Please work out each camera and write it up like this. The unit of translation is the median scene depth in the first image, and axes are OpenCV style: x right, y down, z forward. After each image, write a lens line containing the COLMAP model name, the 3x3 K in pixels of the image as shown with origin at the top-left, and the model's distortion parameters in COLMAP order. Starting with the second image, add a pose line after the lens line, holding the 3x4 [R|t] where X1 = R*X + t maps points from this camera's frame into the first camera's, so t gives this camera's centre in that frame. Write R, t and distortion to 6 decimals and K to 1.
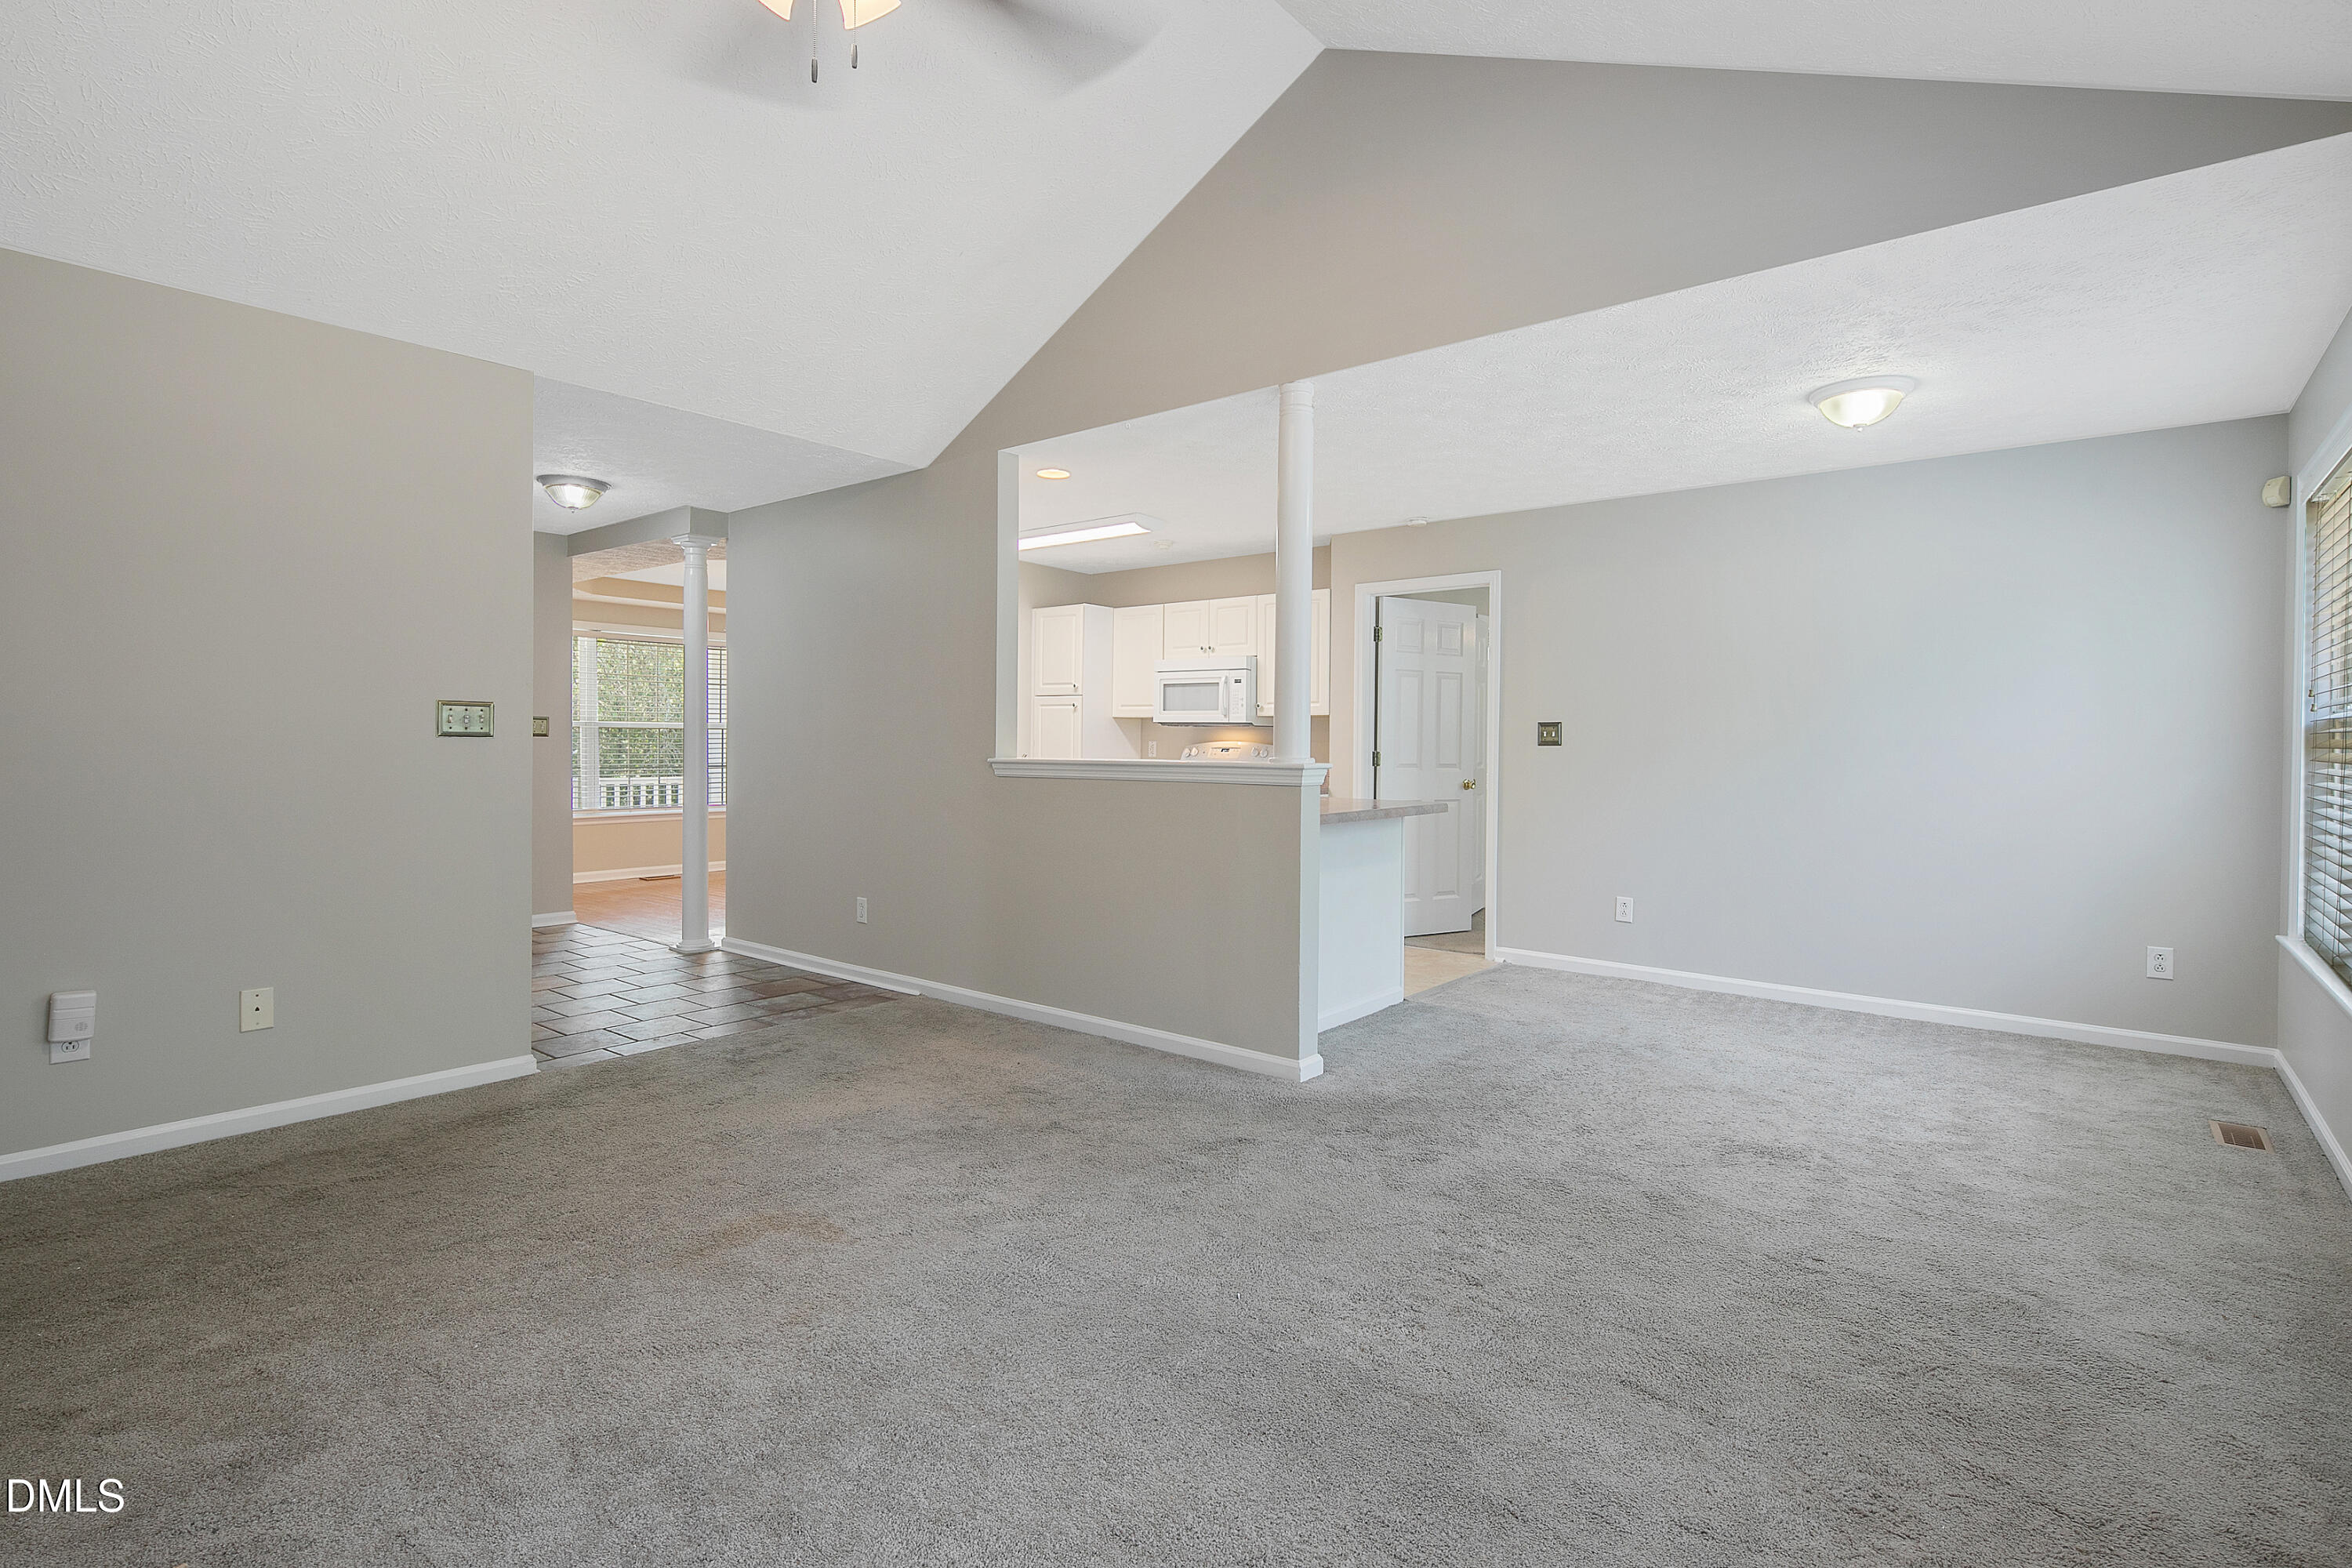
lens RADIAL K [[1155.1, 0, 1174.0], [0, 1155.1, 740.3], [0, 0, 1]] dist [-0.001831, -0.001489]
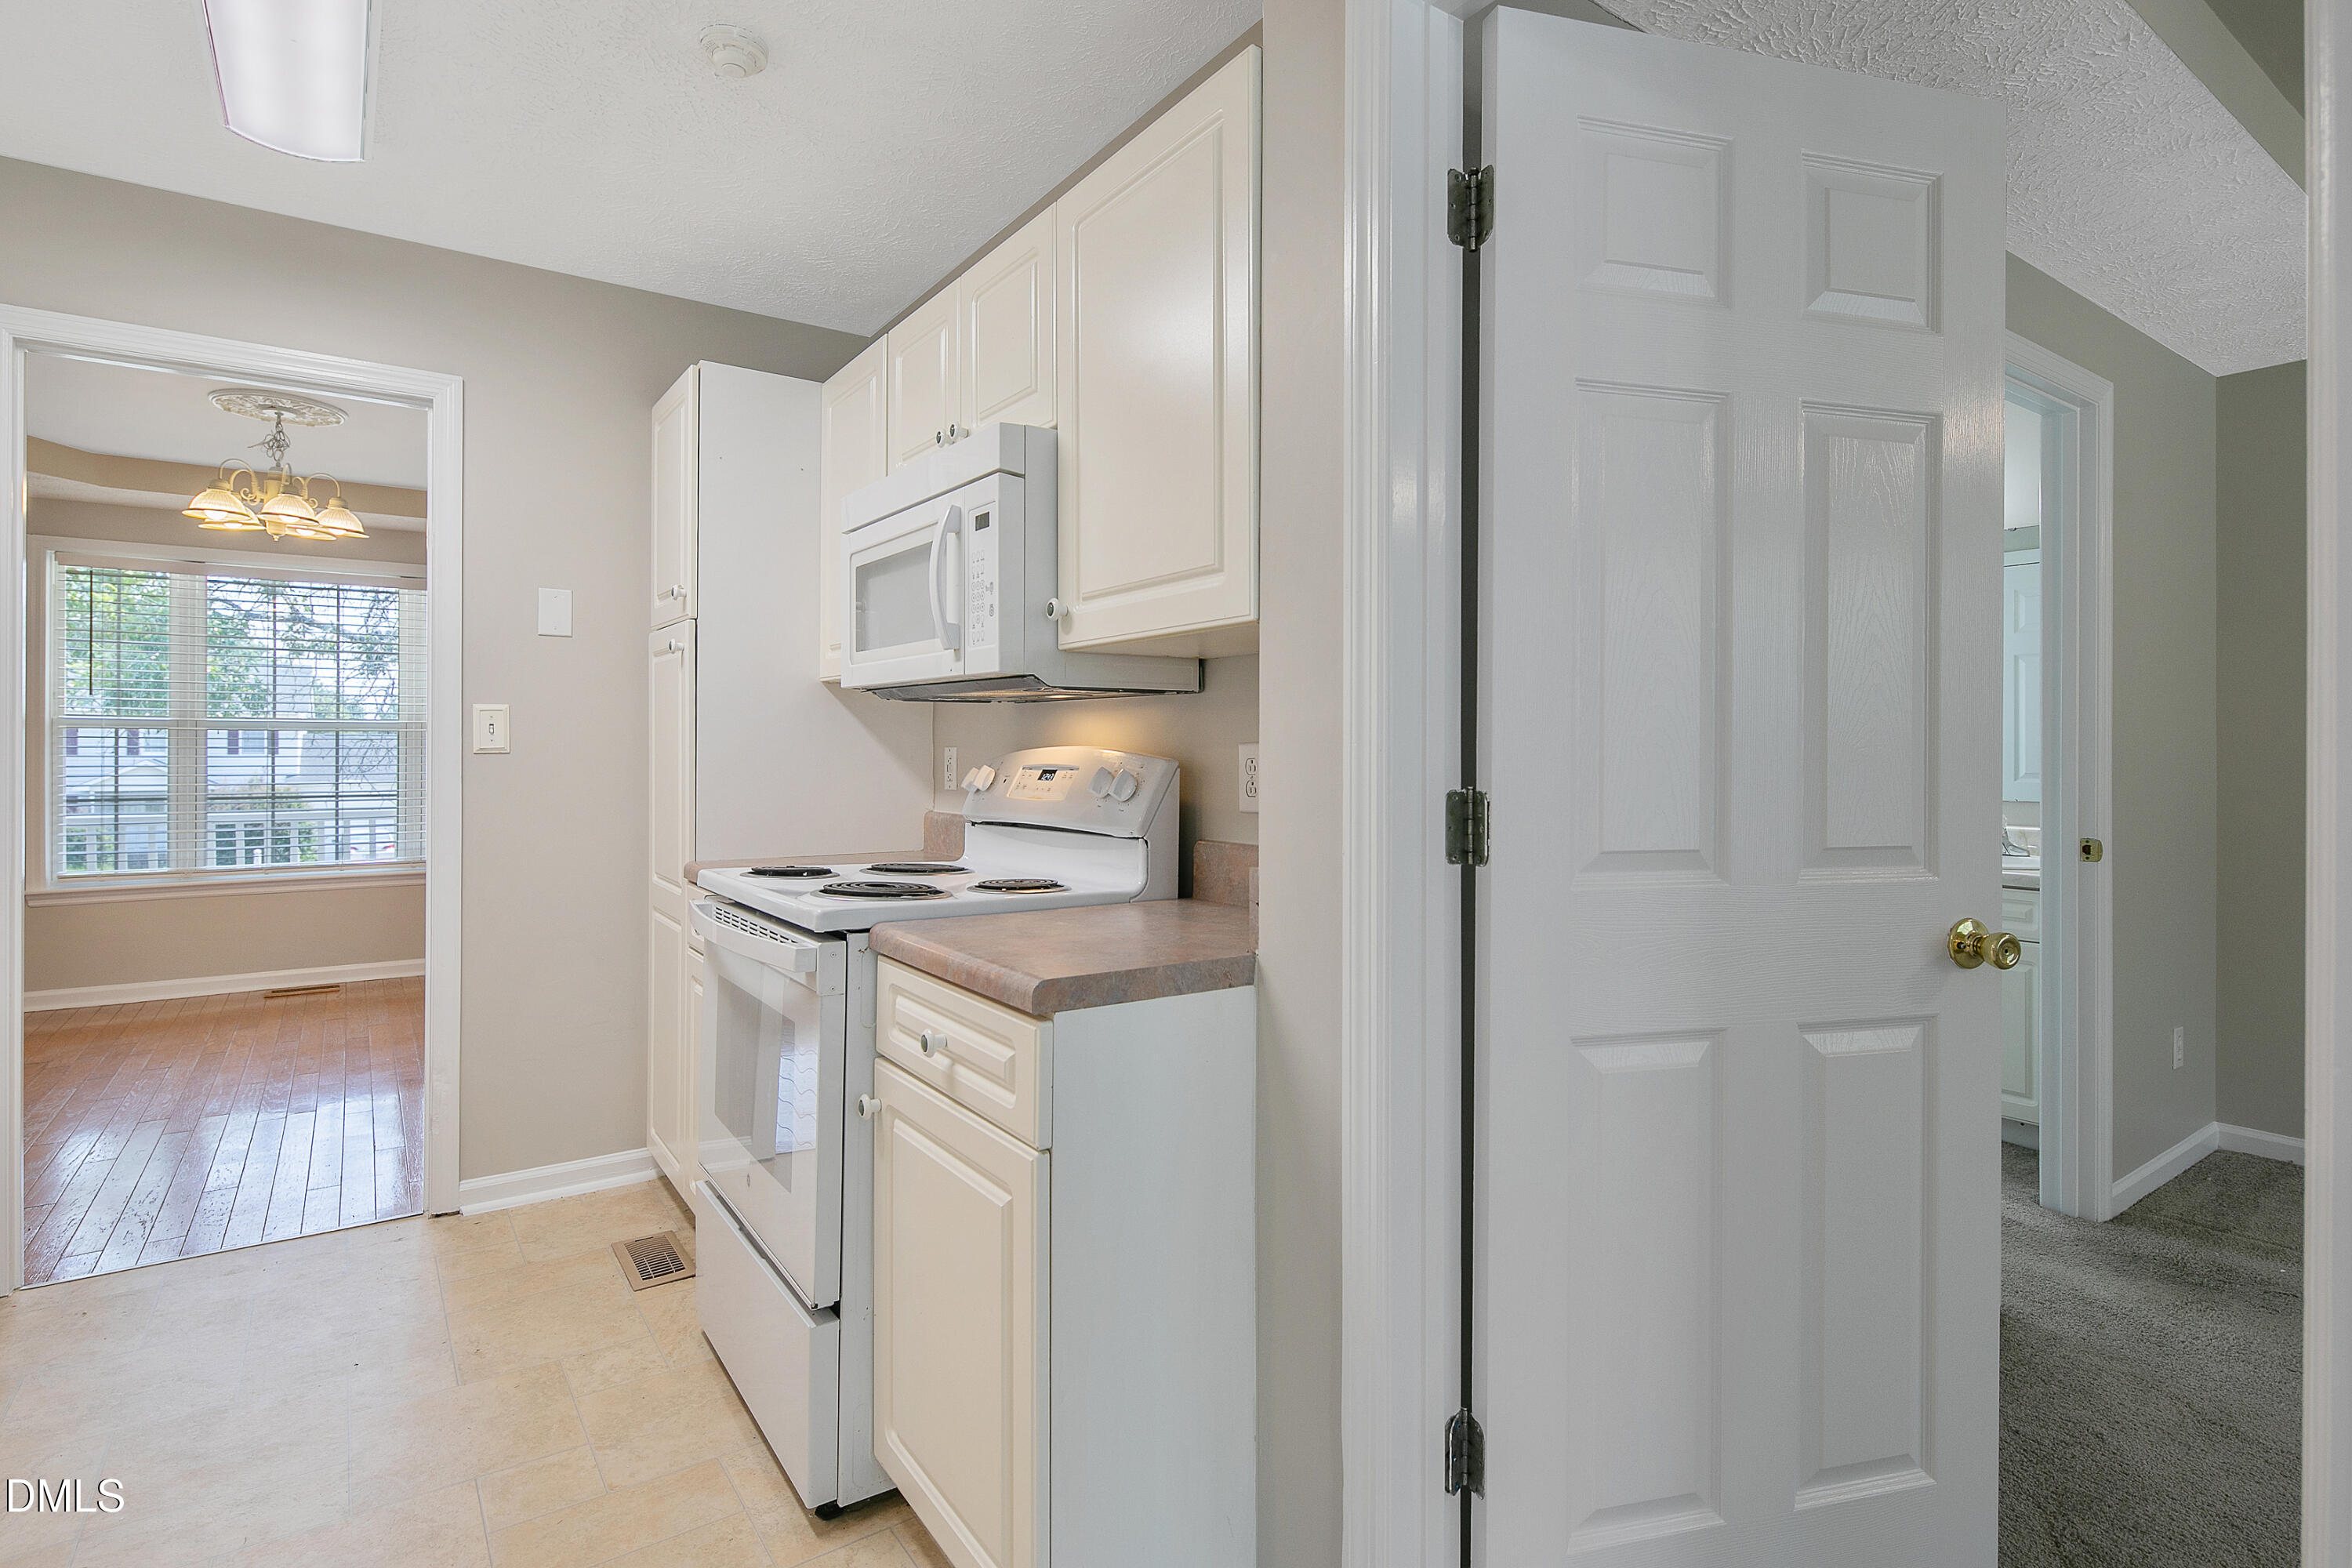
lens RADIAL K [[1155.1, 0, 1174.0], [0, 1155.1, 740.3], [0, 0, 1]] dist [-0.001831, -0.001489]
pose [[0.960750, -0.006631, -0.277336, 0.274237], [0.003915, 0.999939, -0.010345, 0.004195], [0.277388, 0.008853, 0.960717, 1.201024]]
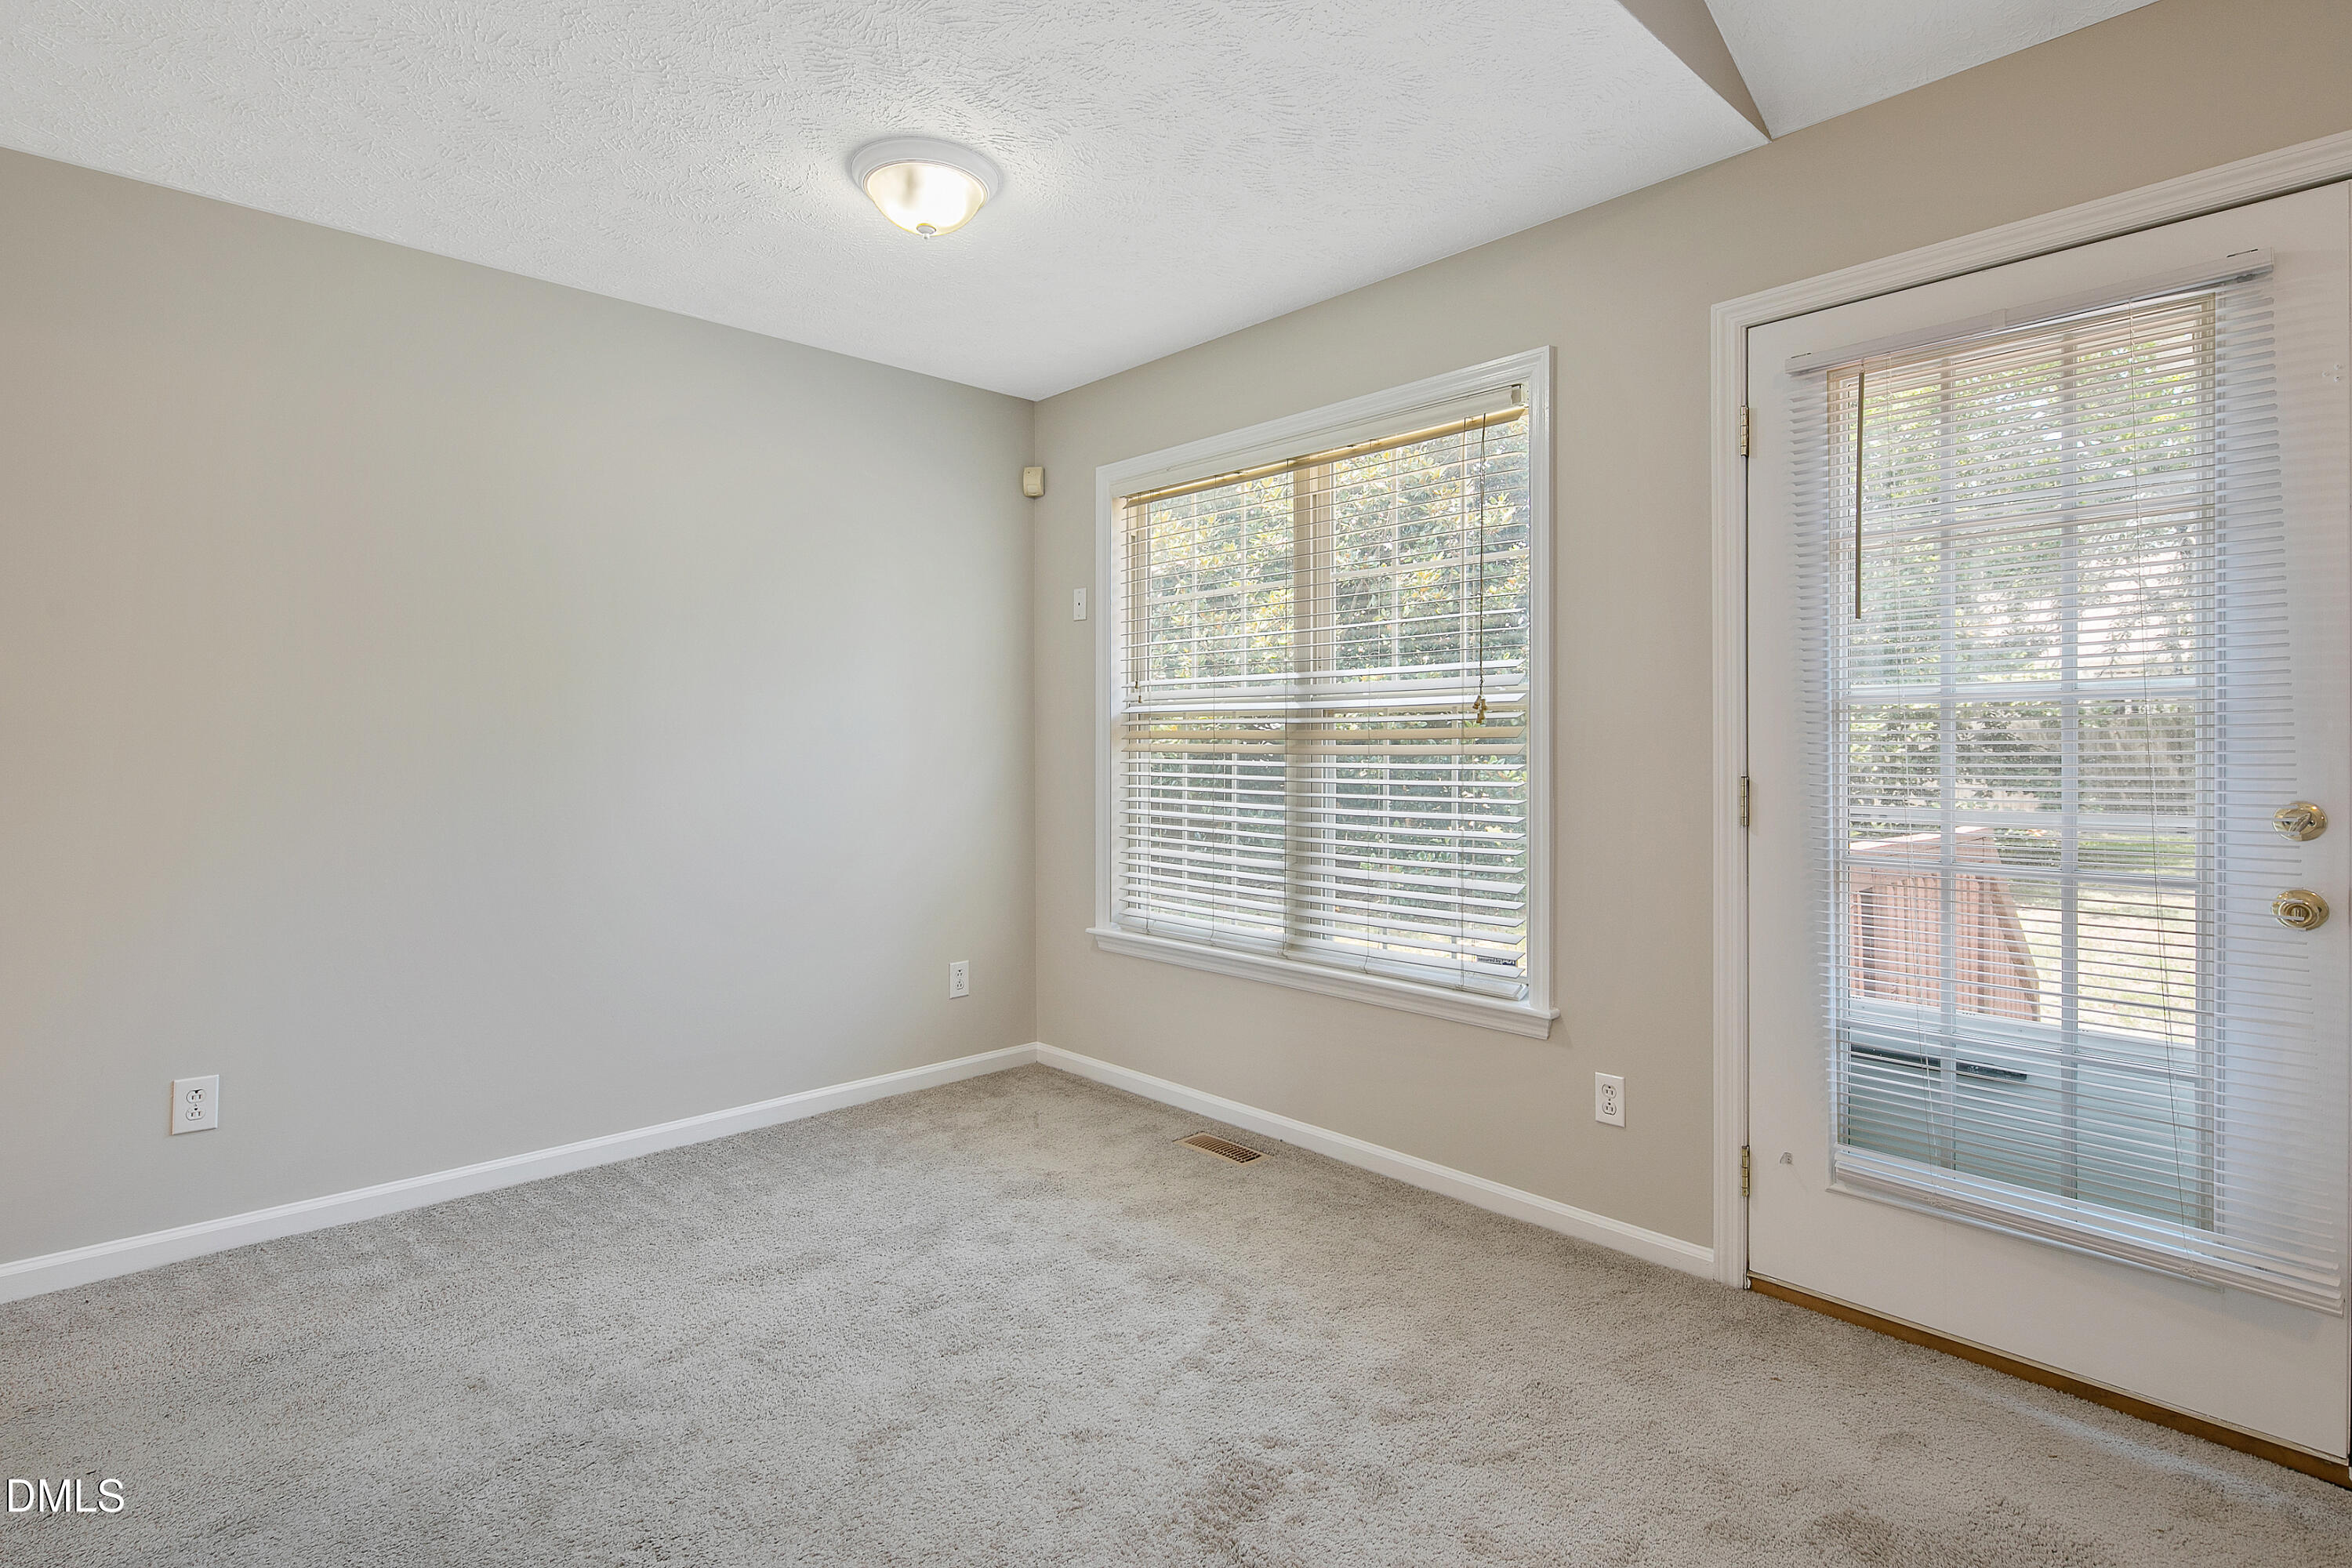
lens RADIAL K [[1155.1, 0, 1174.0], [0, 1155.1, 740.3], [0, 0, 1]] dist [-0.001831, -0.001489]
pose [[0.130016, -0.007813, 0.991481, -0.013207], [0.003204, 0.999967, 0.007460, 0.000621], [-0.991507, 0.002207, 0.130037, 0.716978]]
